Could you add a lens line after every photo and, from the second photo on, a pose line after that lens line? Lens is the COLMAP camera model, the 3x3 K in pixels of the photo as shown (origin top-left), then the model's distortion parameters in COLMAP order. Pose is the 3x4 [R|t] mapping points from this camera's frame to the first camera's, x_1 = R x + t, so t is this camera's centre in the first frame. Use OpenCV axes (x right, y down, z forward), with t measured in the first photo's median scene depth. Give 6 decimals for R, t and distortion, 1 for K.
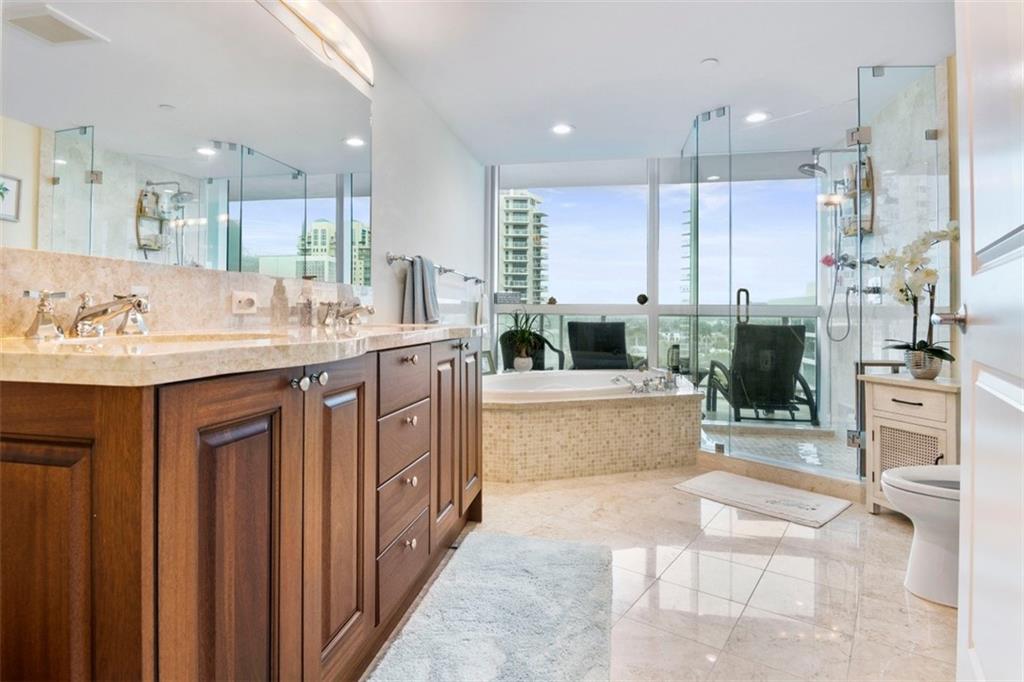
lens RADIAL K [[524.8, 0, 500.8], [0, 524.8, 307.5], [0, 0, 1]] dist [-0.001011, -0.000252]
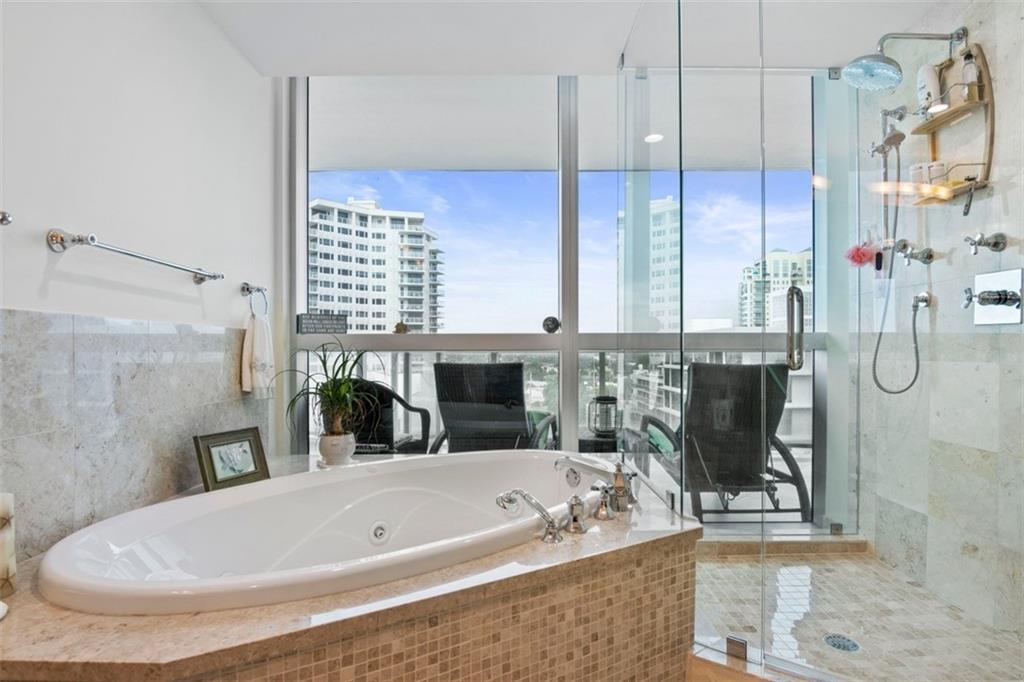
lens RADIAL K [[527.6, 0, 512.0], [0, 527.6, 341.0], [0, 0, 1]] dist [-0.002585, -0.000743]
pose [[0.976513, -0.005978, 0.215373, 0.111829], [0.007462, 0.999954, -0.006075, 0.007200], [-0.215327, 0.007540, 0.976513, 0.492827]]
